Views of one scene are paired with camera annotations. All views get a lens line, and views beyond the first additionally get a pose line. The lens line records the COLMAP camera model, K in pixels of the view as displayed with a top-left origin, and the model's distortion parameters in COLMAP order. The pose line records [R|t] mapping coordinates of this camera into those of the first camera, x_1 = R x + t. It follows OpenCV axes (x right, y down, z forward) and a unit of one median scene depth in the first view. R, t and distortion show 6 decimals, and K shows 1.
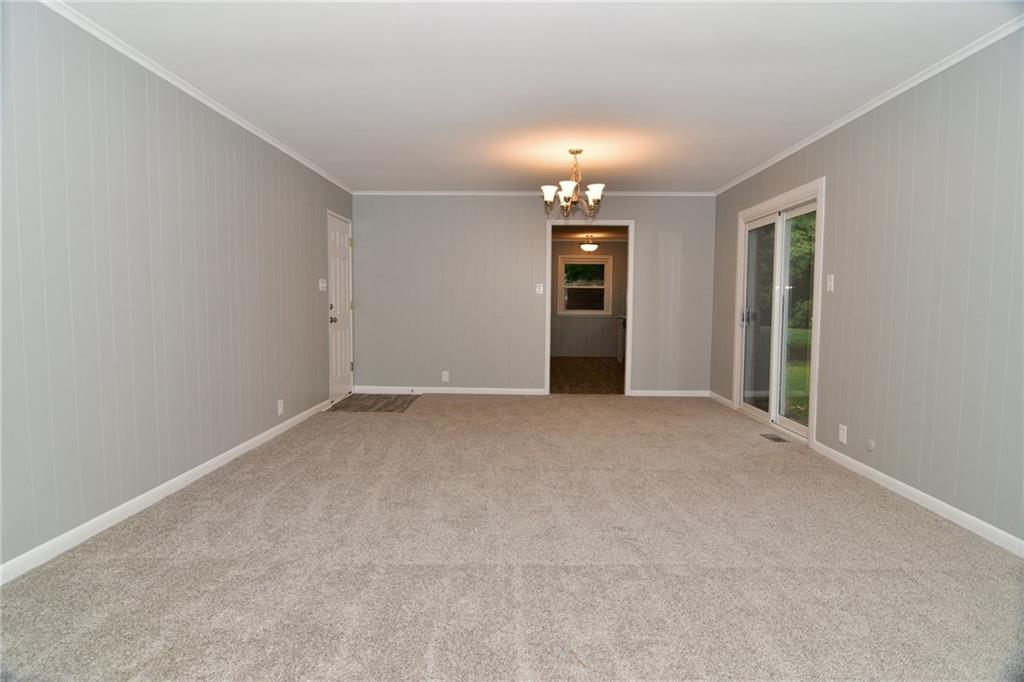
lens RADIAL K [[554.4, 0, 512.0], [0, 554.4, 341.0], [0, 0, 1]] dist [0.000331, -0.000354]
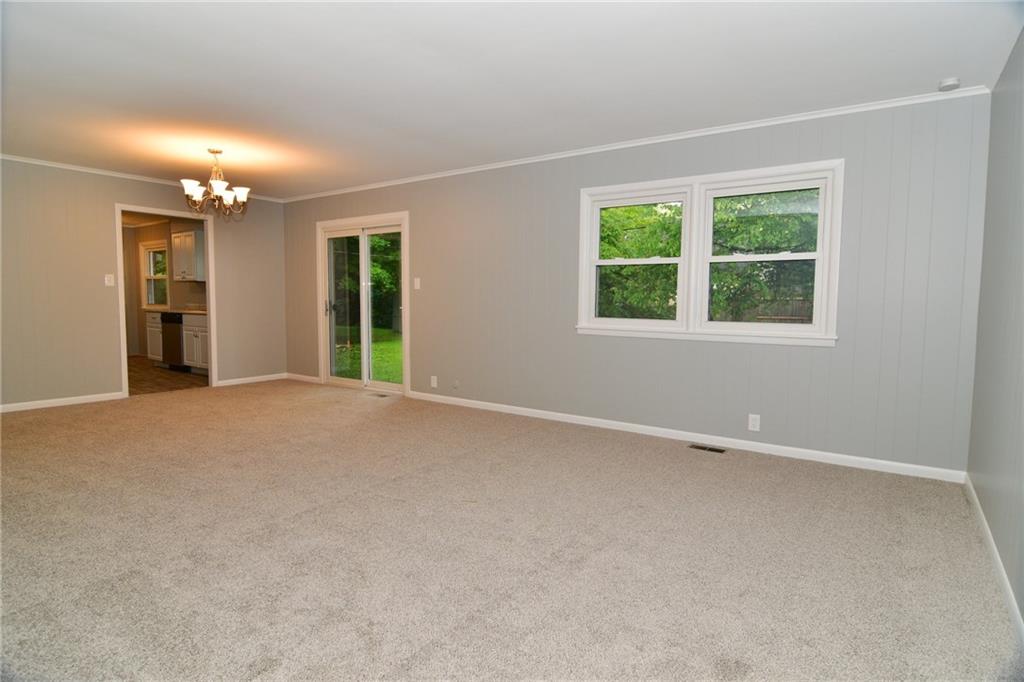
lens RADIAL K [[554.4, 0, 512.0], [0, 554.4, 341.0], [0, 0, 1]] dist [0.000331, -0.000354]
pose [[0.552674, -0.065195, 0.830844, -0.461673], [0.053392, 0.997657, 0.042768, -0.000253], [-0.831686, 0.020723, 0.554860, -0.035560]]
